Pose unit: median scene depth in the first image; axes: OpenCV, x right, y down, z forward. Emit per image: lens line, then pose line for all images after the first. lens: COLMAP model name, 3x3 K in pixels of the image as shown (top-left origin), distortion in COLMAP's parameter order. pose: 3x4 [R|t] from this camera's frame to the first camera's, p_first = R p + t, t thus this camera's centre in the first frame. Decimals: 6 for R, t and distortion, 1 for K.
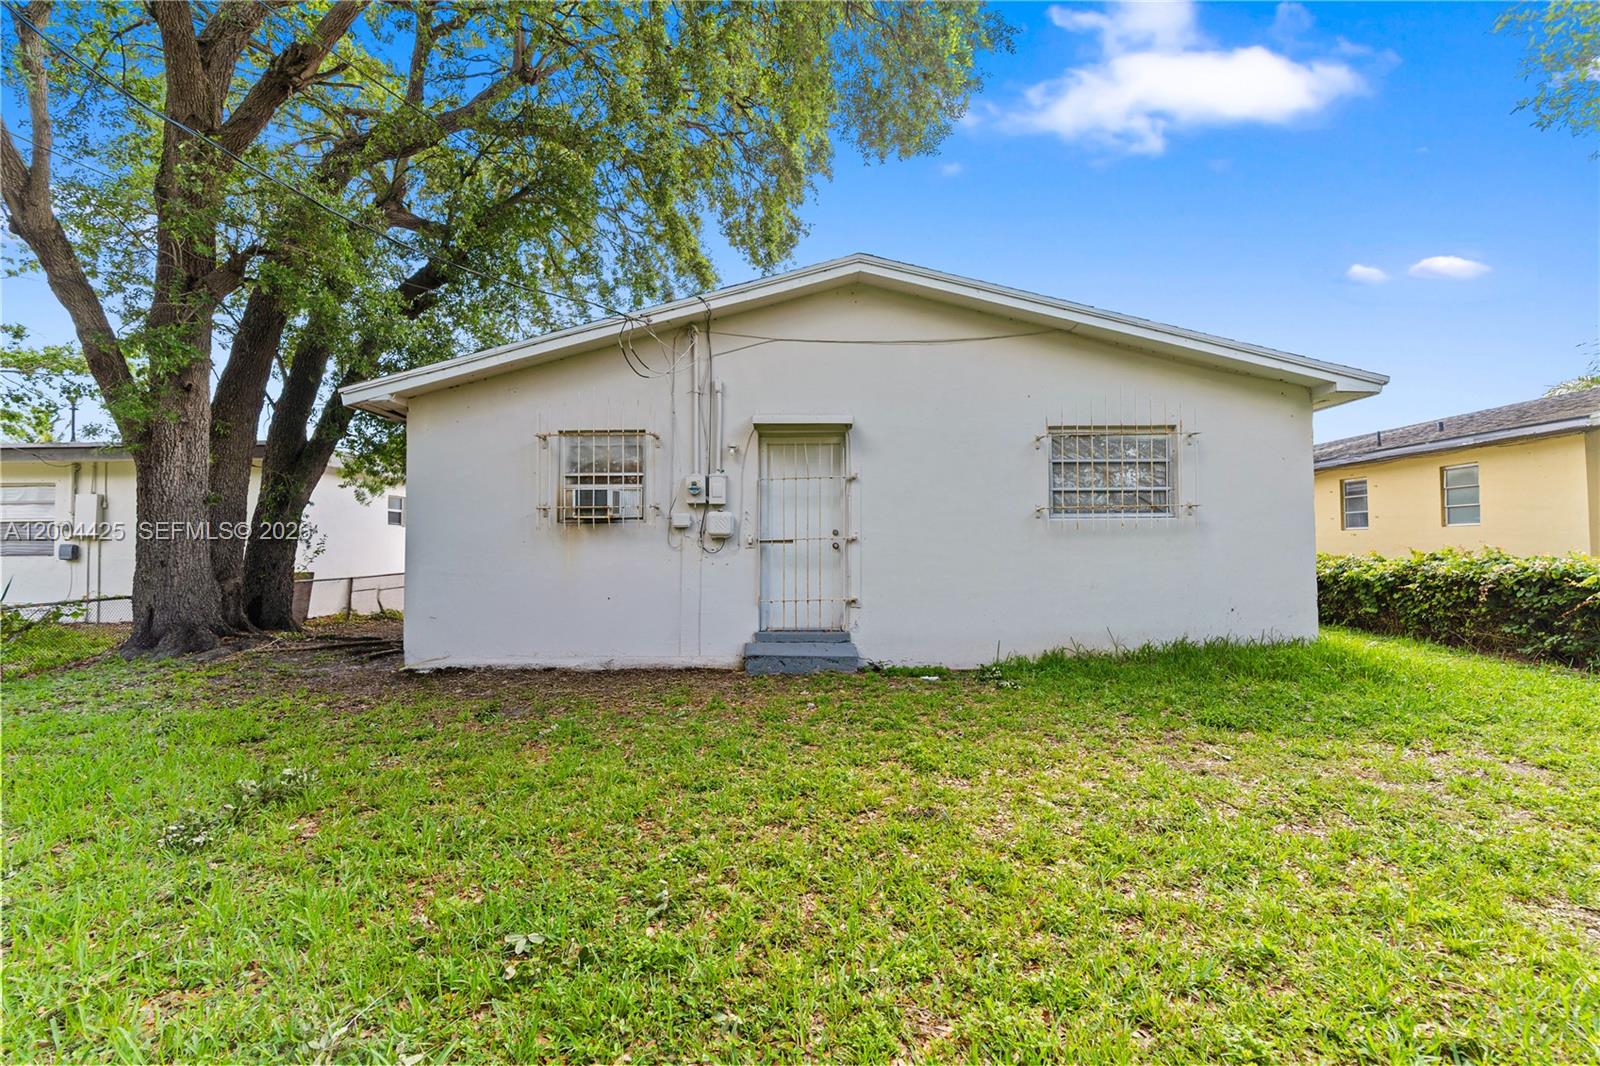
lens RADIAL K [[728.8, 0, 804.8], [0, 728.8, 534.4], [0, 0, 1]] dist [-0.002848, 0.004223]
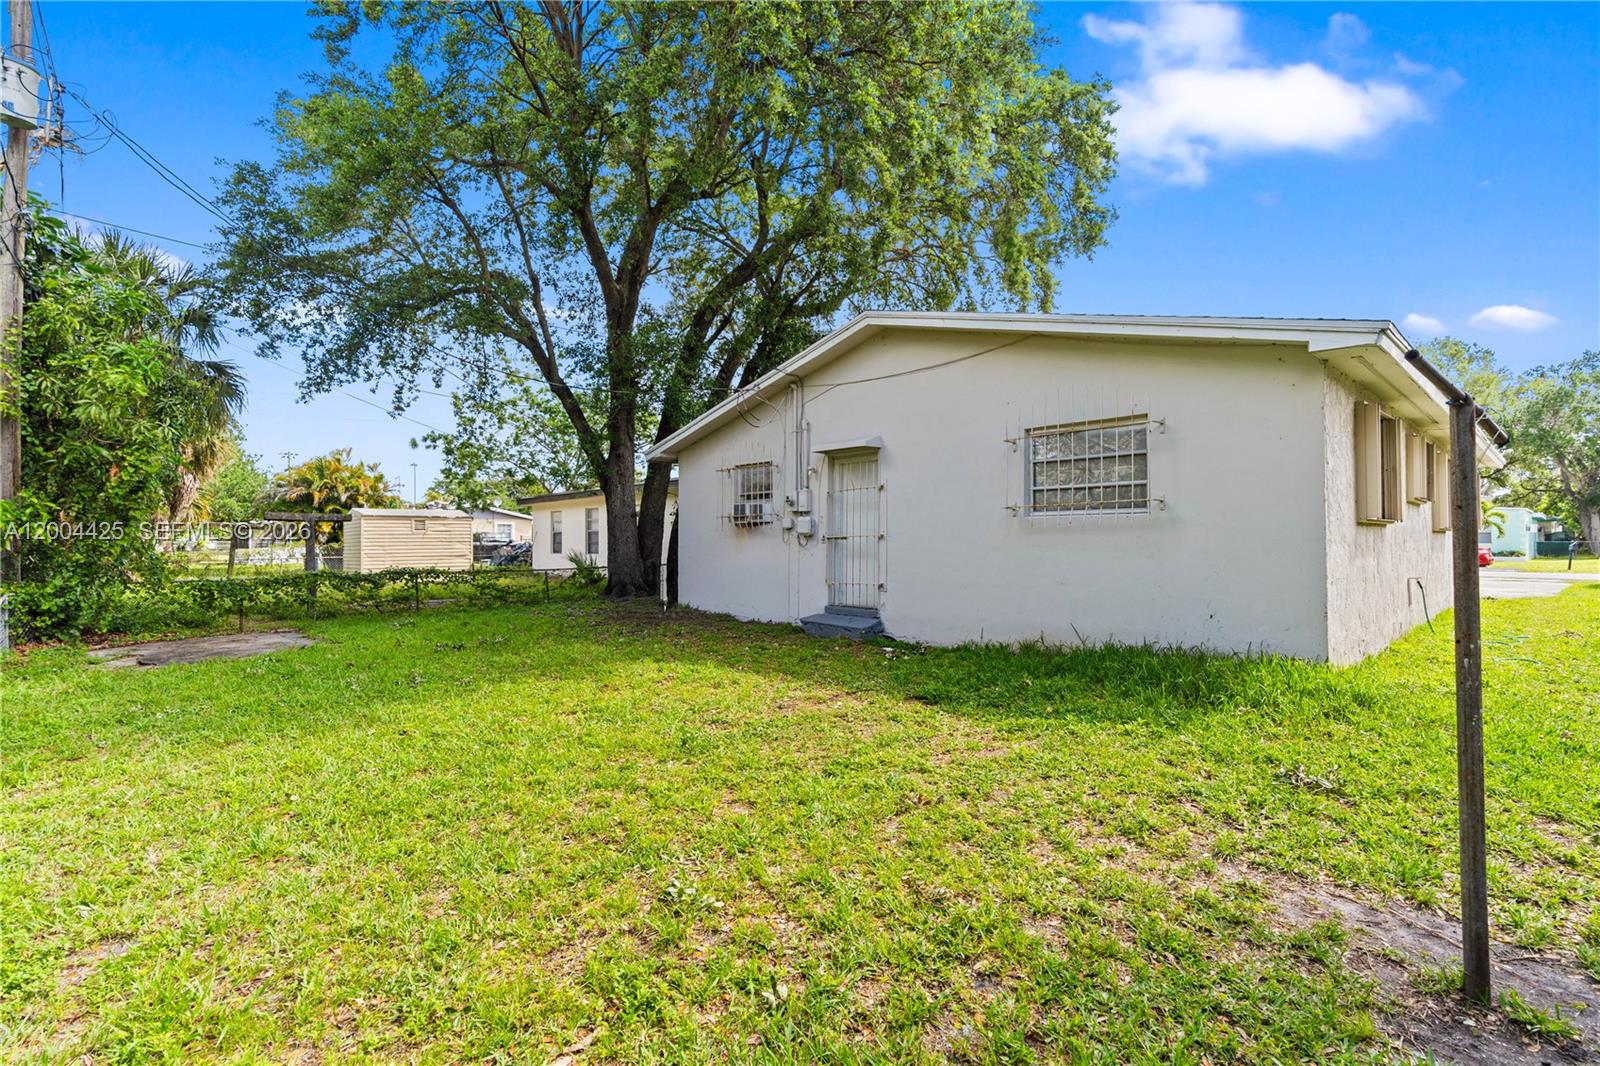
lens RADIAL K [[728.8, 0, 802.0], [0, 728.8, 541.3], [0, 0, 1]] dist [-0.002848, 0.004223]
pose [[0.702663, 0.002262, -0.711519, 0.855359], [0.011460, 0.999829, 0.014496, -0.004738], [0.711430, -0.018340, 0.702518, 0.024214]]
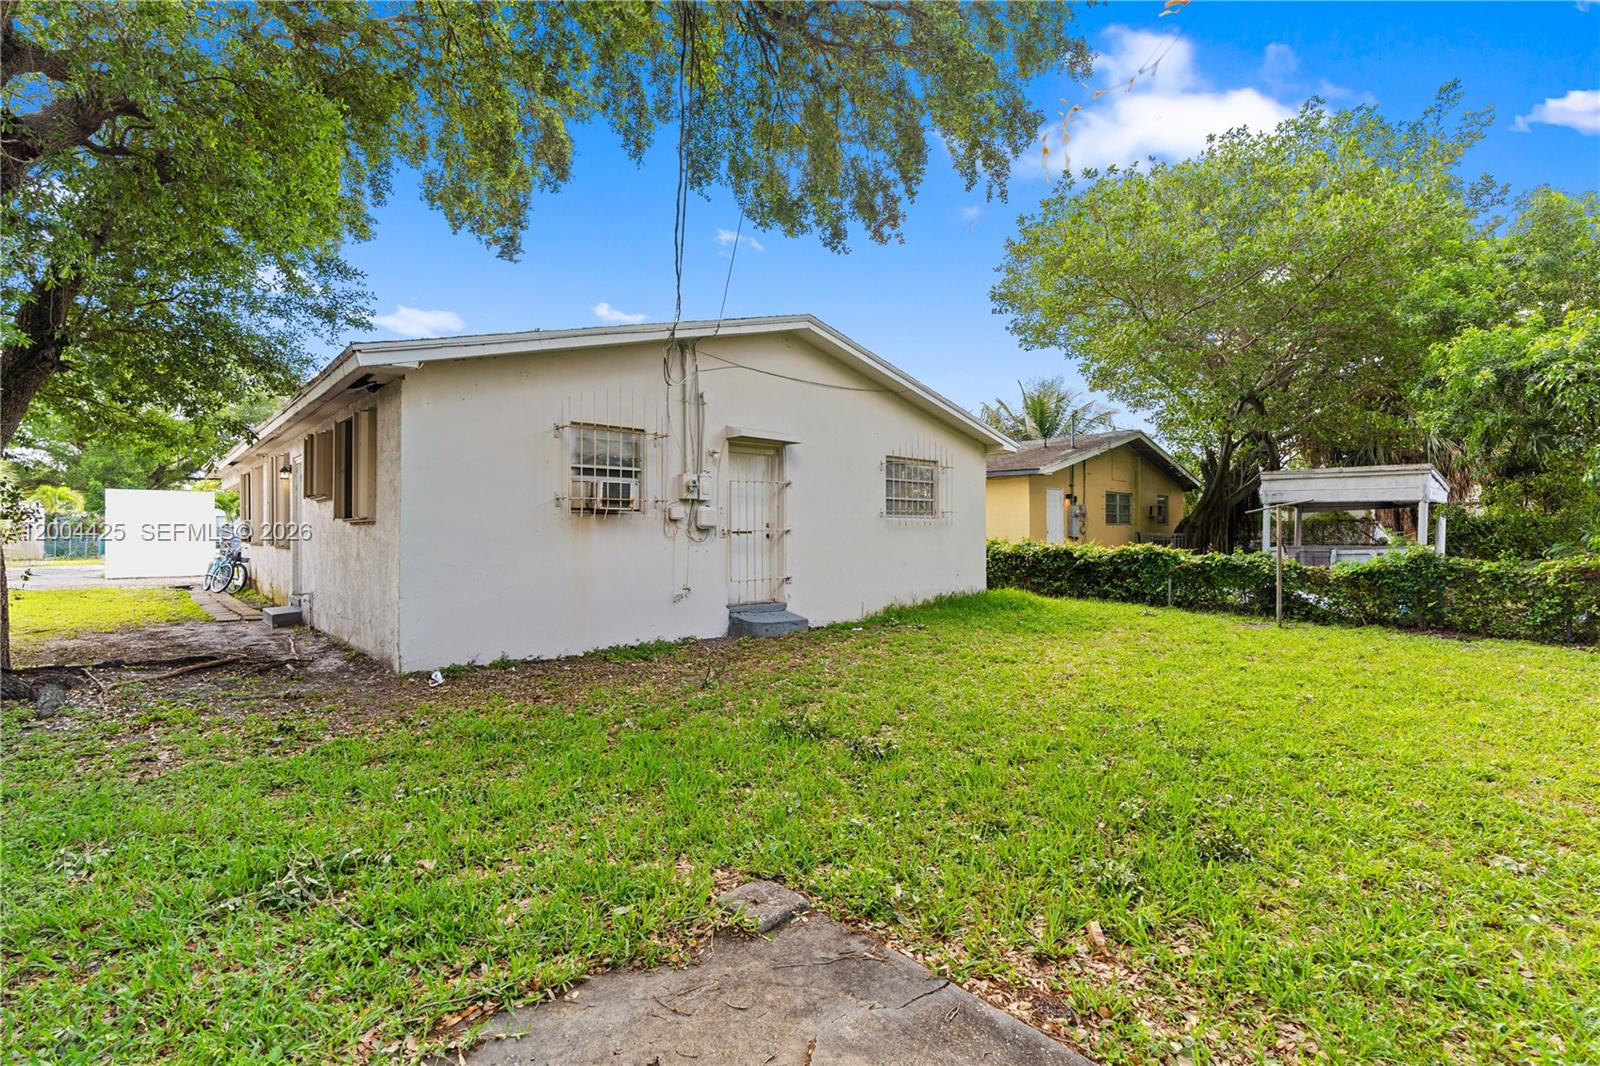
lens RADIAL K [[728.8, 0, 795.6], [0, 728.8, 525.3], [0, 0, 1]] dist [-0.002848, 0.004223]
pose [[0.725206, 0.012323, 0.688421, -0.812044], [-0.021050, 0.999769, 0.004278, -0.009264], [-0.688210, -0.017594, 0.725298, 0.050384]]
